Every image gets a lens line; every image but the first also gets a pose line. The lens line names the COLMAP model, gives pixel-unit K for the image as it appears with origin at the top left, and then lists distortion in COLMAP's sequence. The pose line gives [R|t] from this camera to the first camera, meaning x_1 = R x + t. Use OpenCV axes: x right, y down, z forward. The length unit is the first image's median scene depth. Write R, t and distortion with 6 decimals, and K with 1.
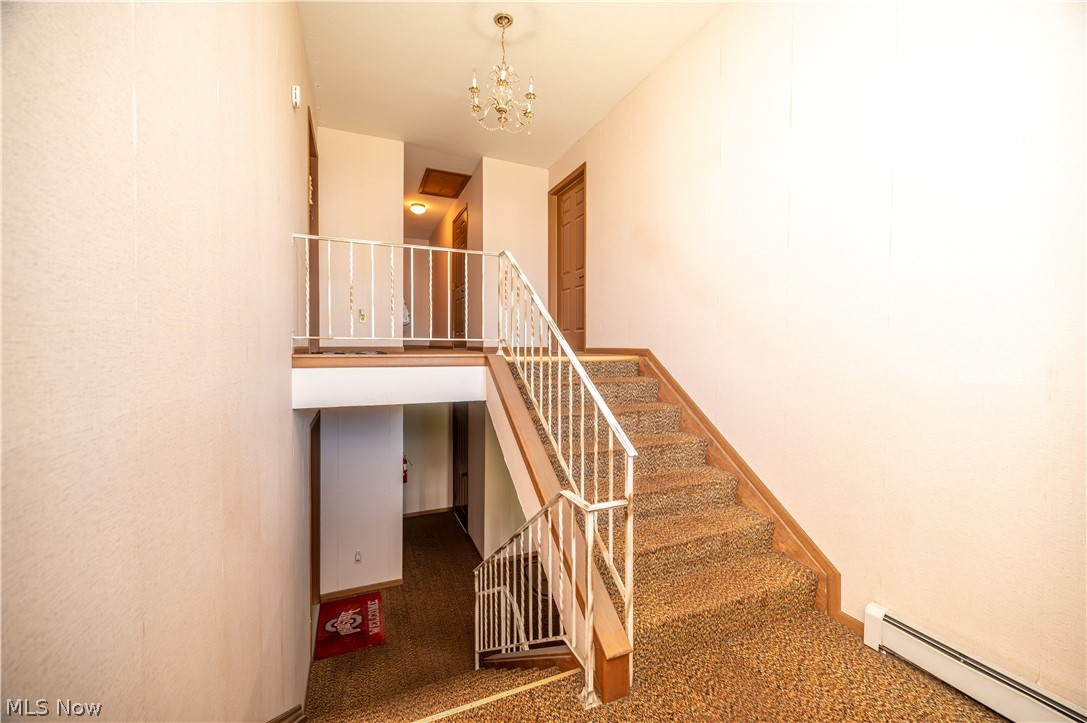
lens RADIAL K [[434.7, 0, 543.5], [0, 434.7, 361.5], [0, 0, 1]] dist [-0.001175, -0.000092]
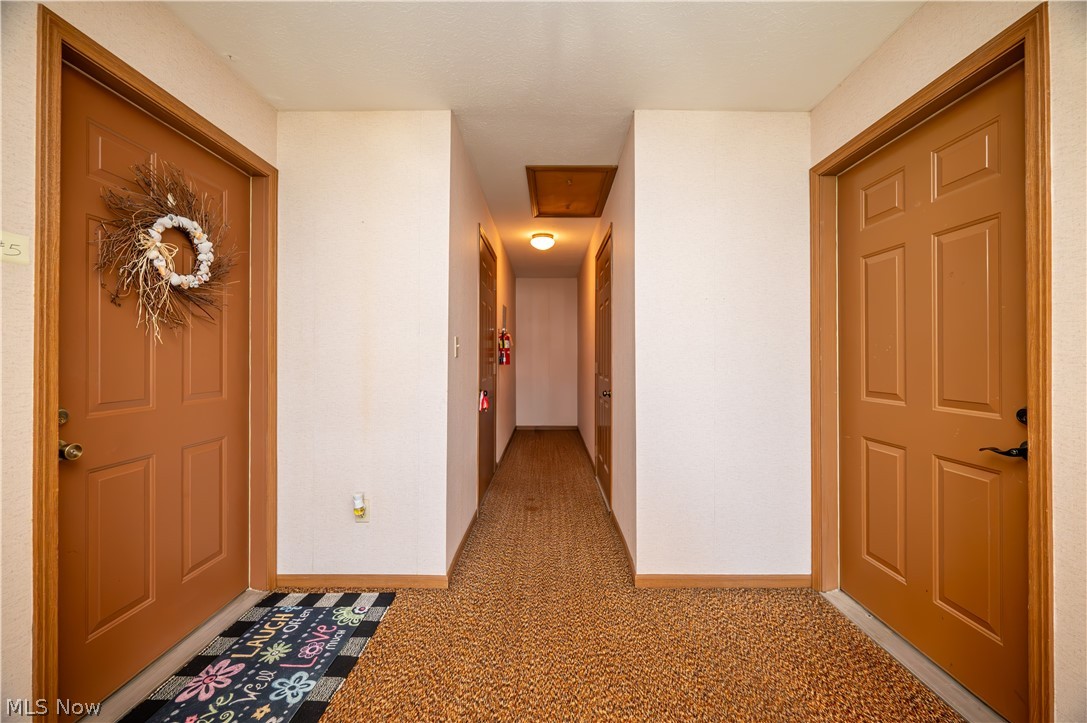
lens RADIAL K [[434.7, 0, 543.5], [0, 434.7, 361.5], [0, 0, 1]] dist [-0.001175, -0.000092]
pose [[0.915312, -0.005990, -0.402700, -0.046845], [-0.004651, 0.999665, -0.025441, -0.193327], [0.402718, 0.025160, 0.914978, 0.515178]]
